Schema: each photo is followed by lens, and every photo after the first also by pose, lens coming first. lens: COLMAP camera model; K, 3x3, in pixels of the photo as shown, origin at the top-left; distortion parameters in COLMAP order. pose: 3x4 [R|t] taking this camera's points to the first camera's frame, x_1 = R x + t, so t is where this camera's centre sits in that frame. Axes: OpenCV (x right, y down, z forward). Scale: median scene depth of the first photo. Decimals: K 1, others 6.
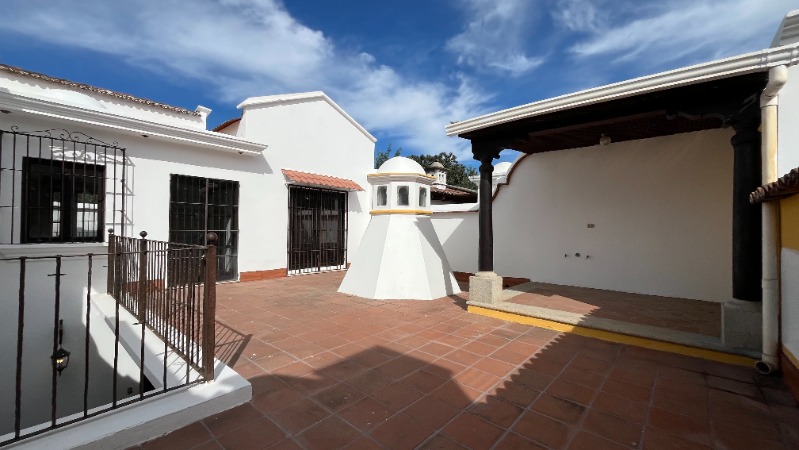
lens RADIAL K [[322.2, 0, 399.7], [0, 322.2, 225.3], [0, 0, 1]] dist [-0.005128, -0.000592]
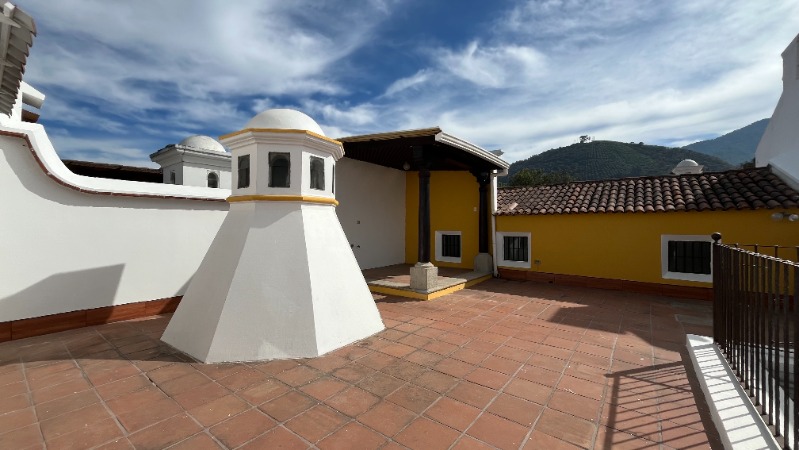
lens RADIAL K [[322.2, 0, 398.9], [0, 322.2, 224.0], [0, 0, 1]] dist [-0.005128, -0.000592]
pose [[-0.070893, -0.005068, 0.997471, -1.143034], [-0.016036, 0.999864, 0.003940, 0.004687], [-0.997355, -0.015716, -0.070965, 1.517977]]
